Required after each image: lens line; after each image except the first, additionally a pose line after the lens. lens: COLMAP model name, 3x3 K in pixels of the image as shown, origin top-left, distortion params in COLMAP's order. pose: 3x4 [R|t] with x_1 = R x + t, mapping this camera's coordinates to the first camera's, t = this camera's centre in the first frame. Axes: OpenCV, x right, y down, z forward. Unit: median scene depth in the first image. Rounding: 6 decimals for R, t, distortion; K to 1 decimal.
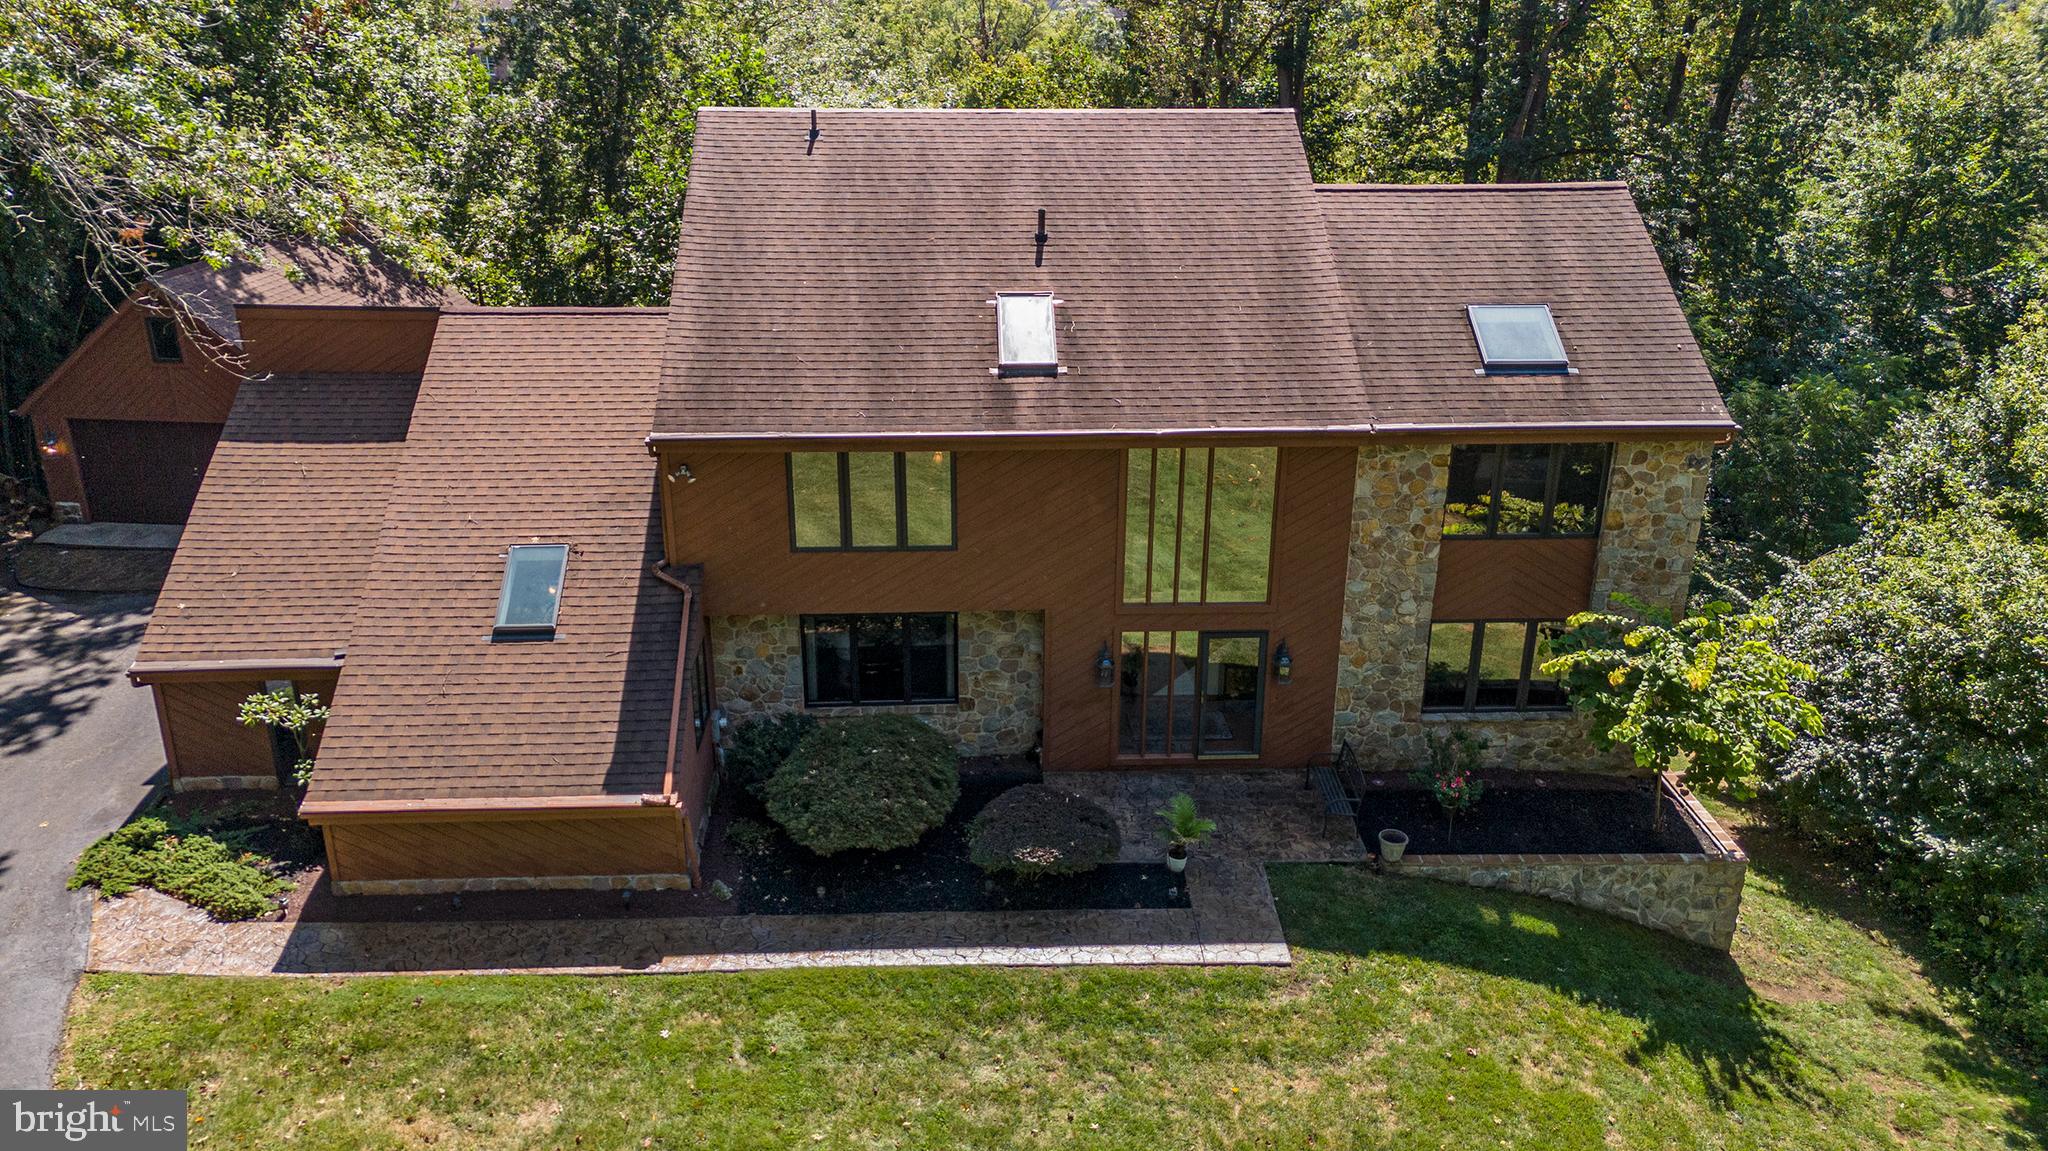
lens RADIAL K [[1492.5, 0, 1024.0], [0, 1492.5, 575.5], [0, 0, 1]] dist [0.092302, -0.065187]
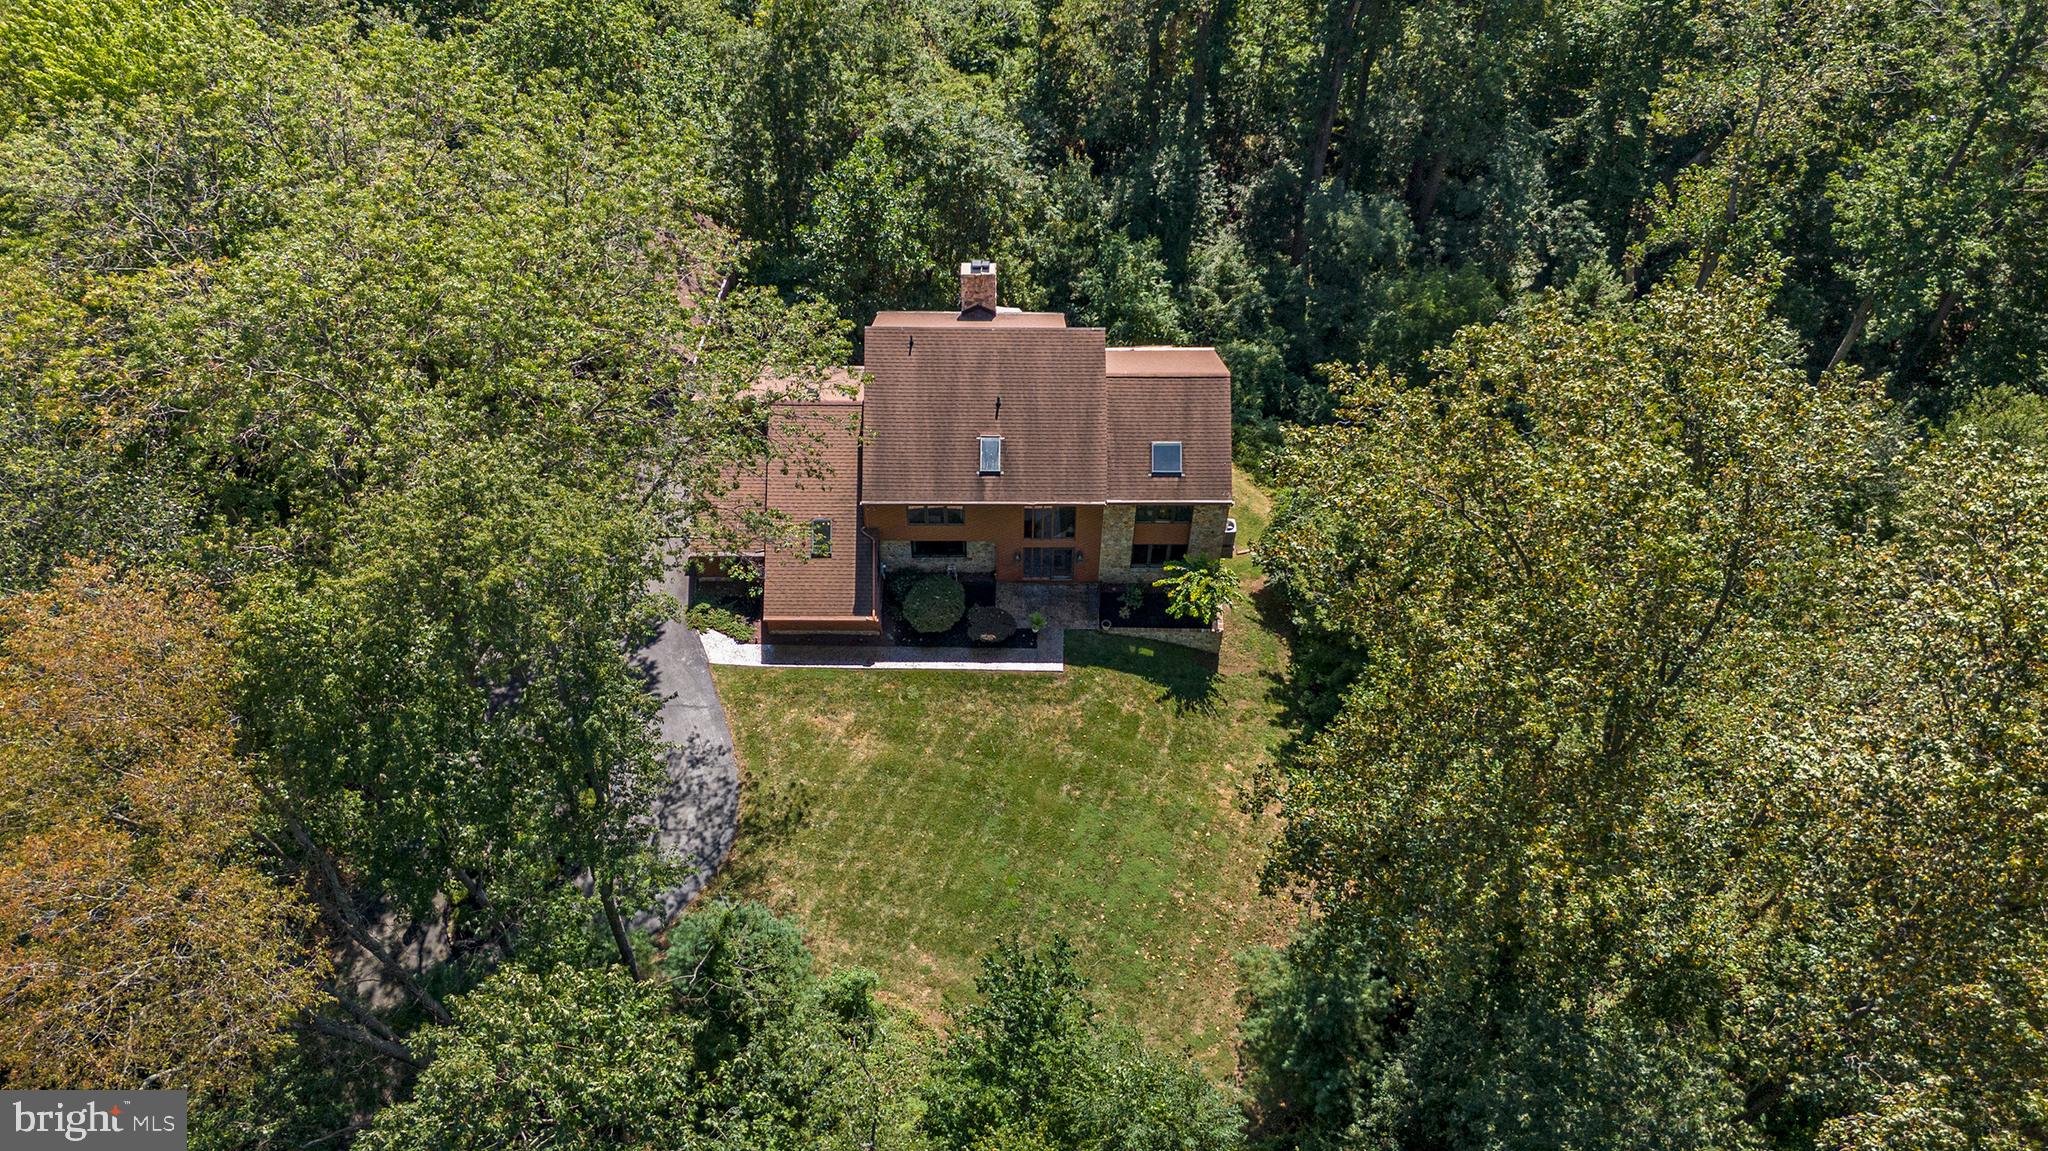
lens RADIAL K [[1466.8, 0, 1024.0], [0, 1466.8, 575.5], [0, 0, 1]] dist [0.443214, -0.060641]
pose [[0.998777, 0.039917, -0.029178, 0.156068], [-0.020806, 0.874631, 0.484343, -1.318376], [0.044853, -0.483144, 0.874391, -1.533334]]
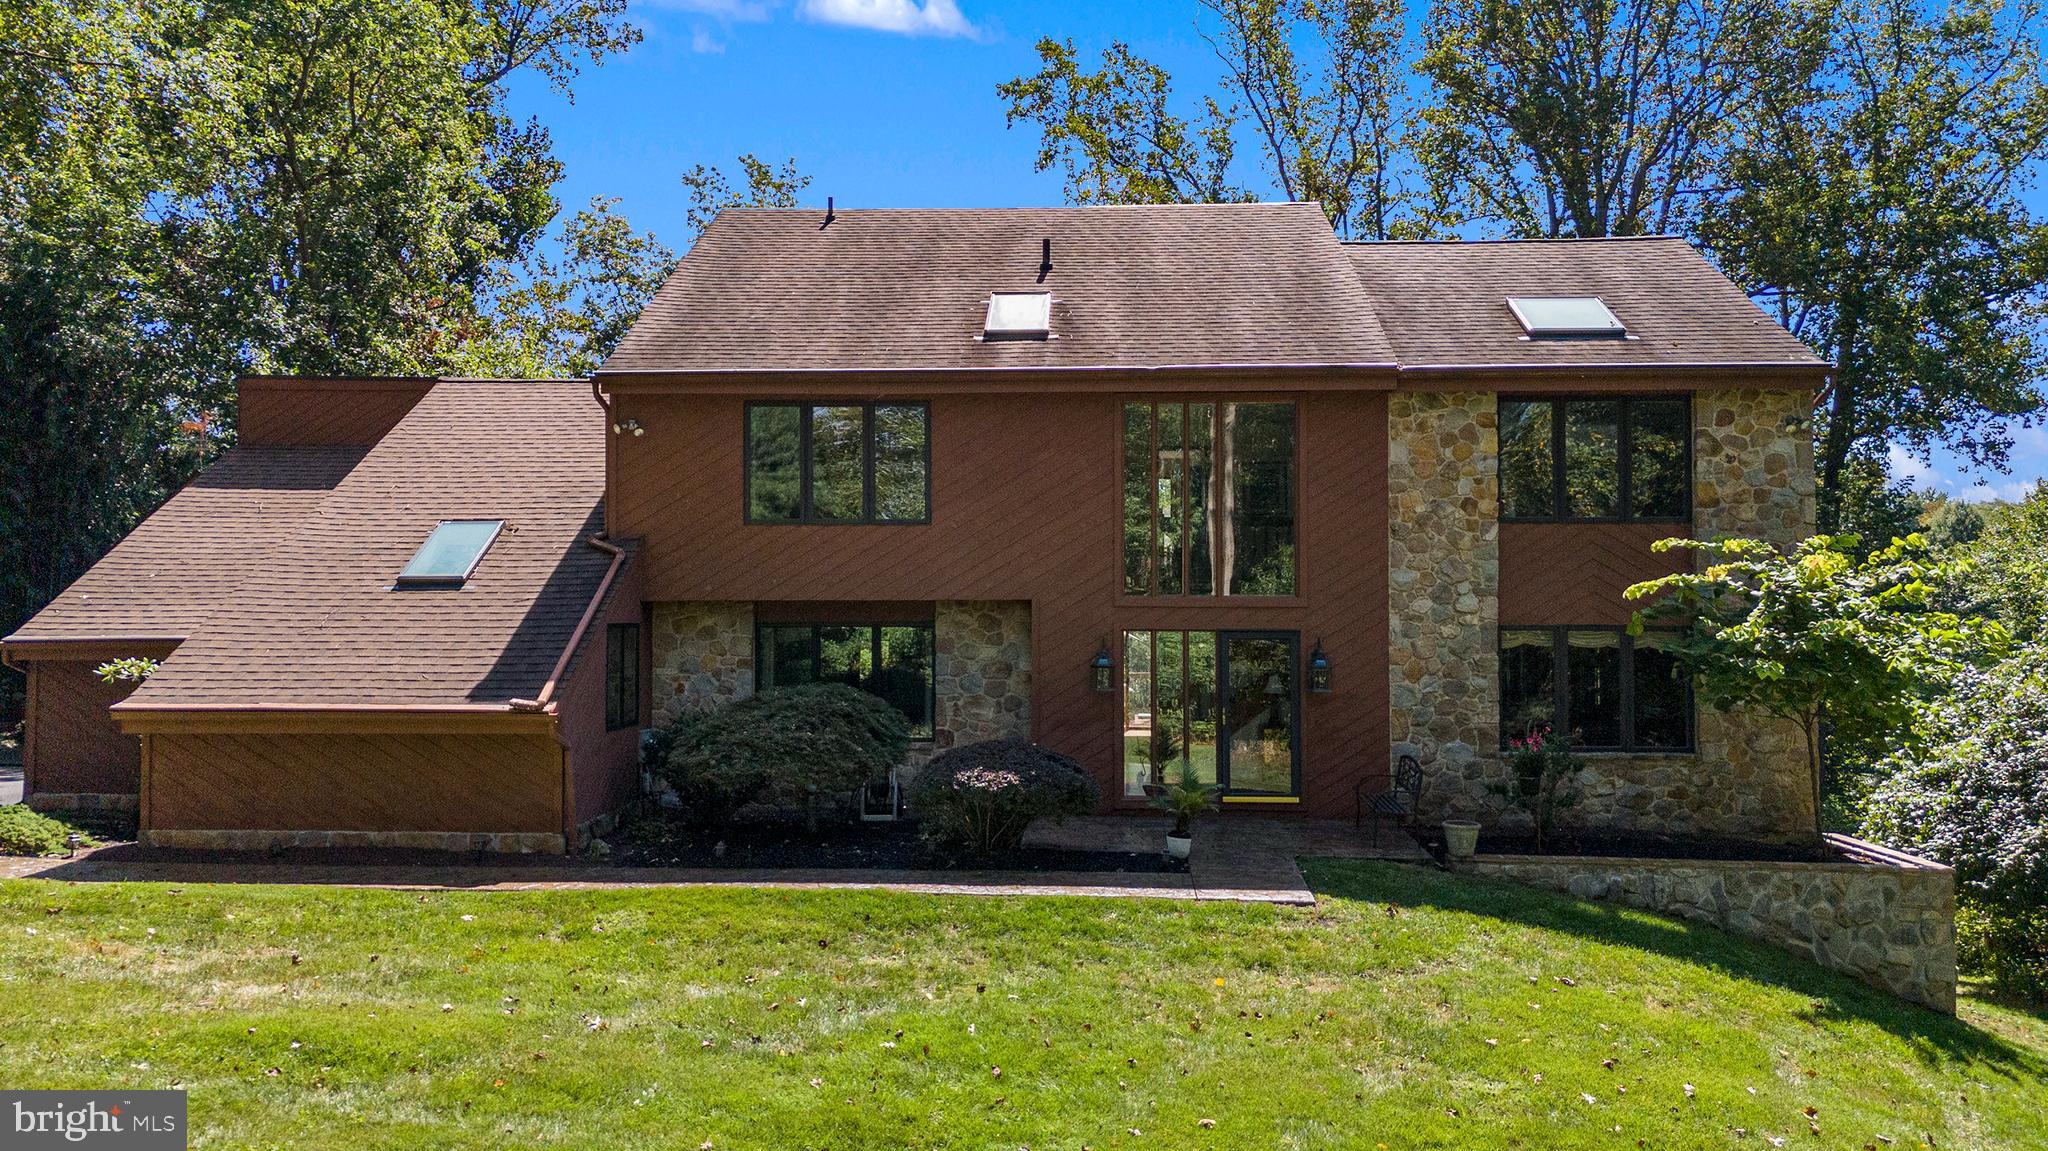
lens RADIAL K [[1498.2, 0, 1023.6], [0, 1498.2, 577.6], [0, 0, 1]] dist [0.056185, -0.004639]
pose [[0.995557, -0.007201, -0.093886, 0.092169], [-0.029704, 0.922145, -0.385702, 0.351017], [0.089354, 0.386777, 0.917834, 0.212677]]
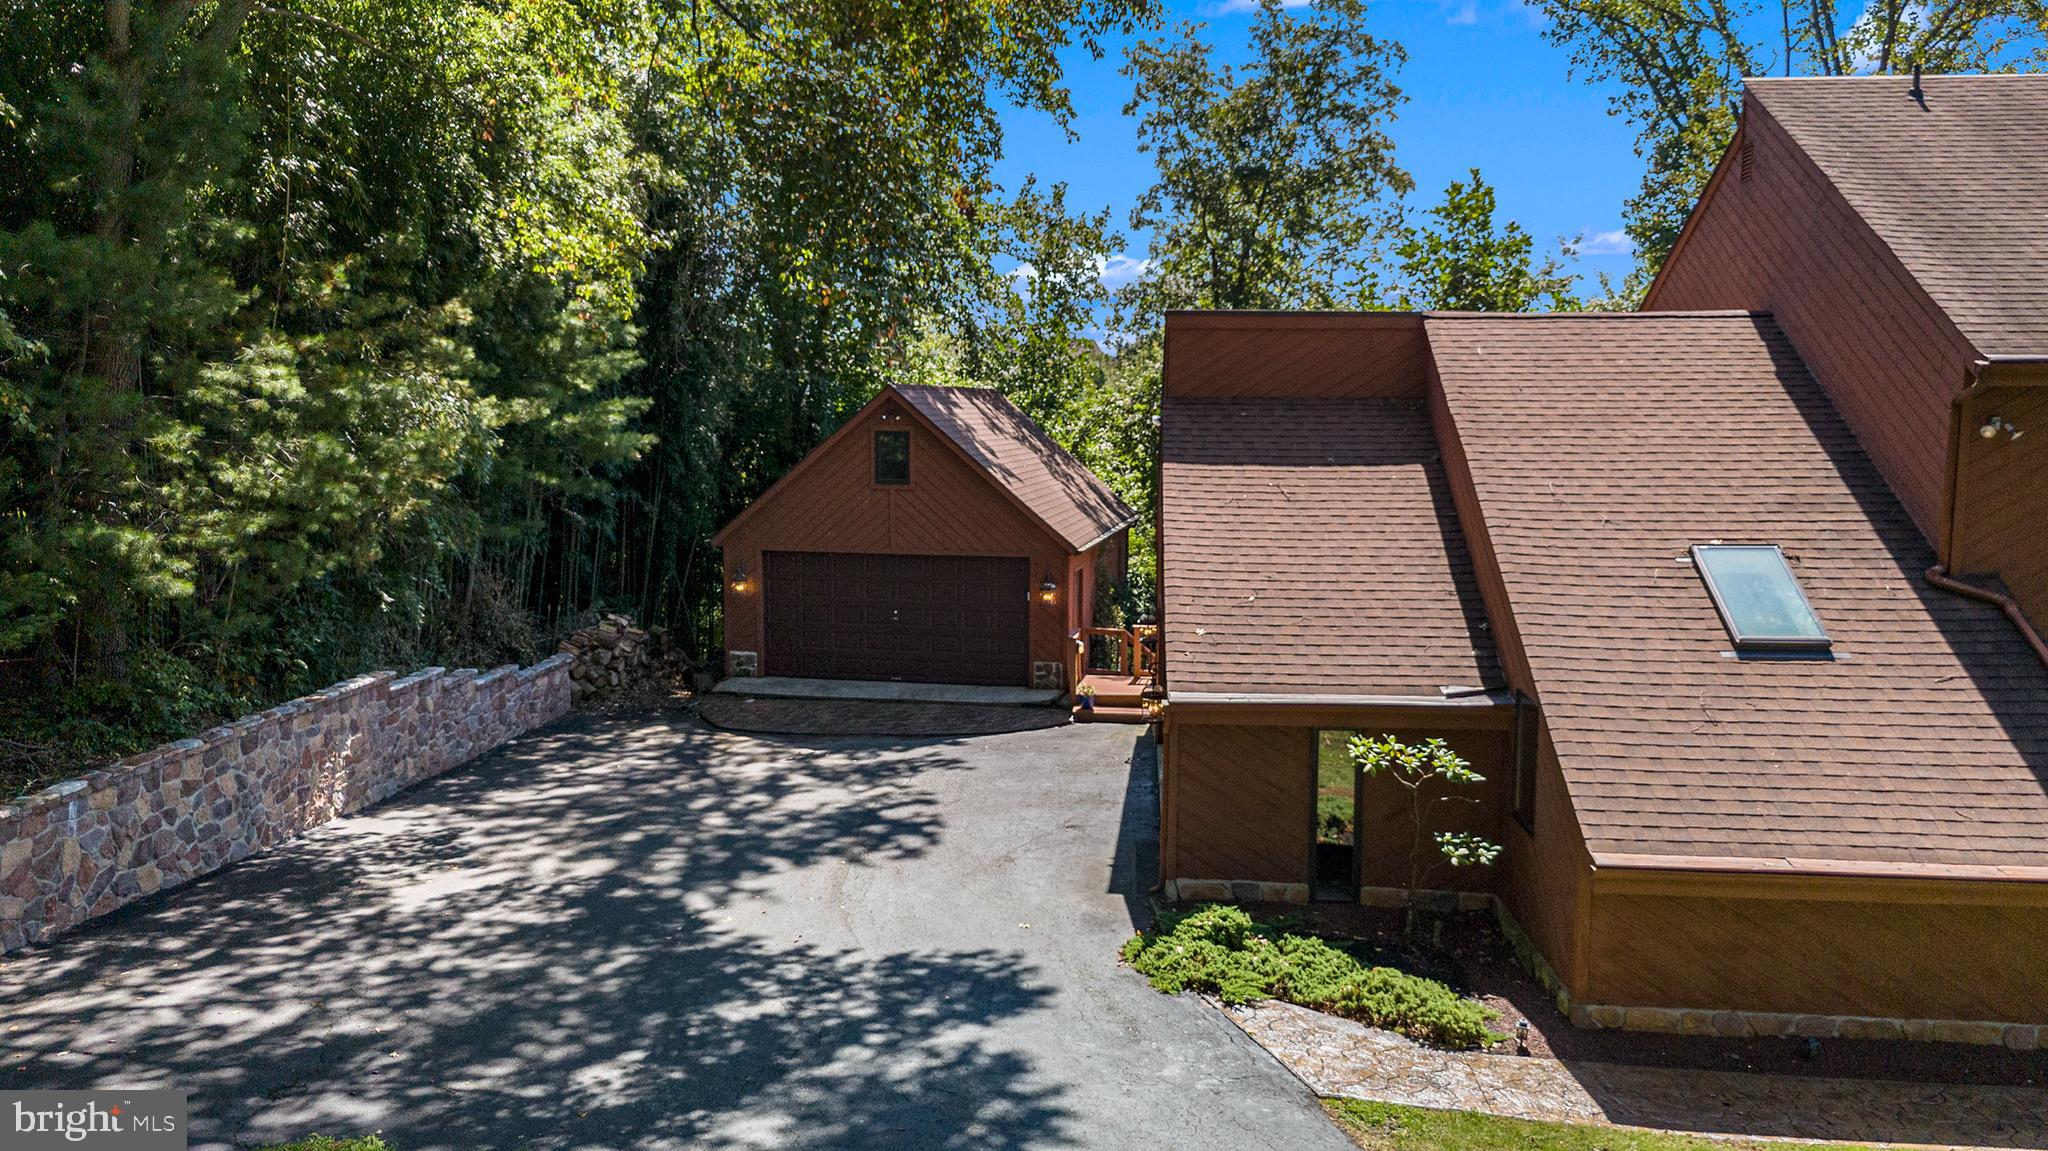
lens RADIAL K [[1516.1, 0, 1027.4], [0, 1516.1, 580.9], [0, 0, 1]] dist [0.075779, -0.068787]
pose [[0.992773, 0.010472, -0.119553, -0.559715], [-0.040579, 0.966802, -0.252285, 0.186225], [0.112943, 0.255313, 0.960239, 0.293354]]
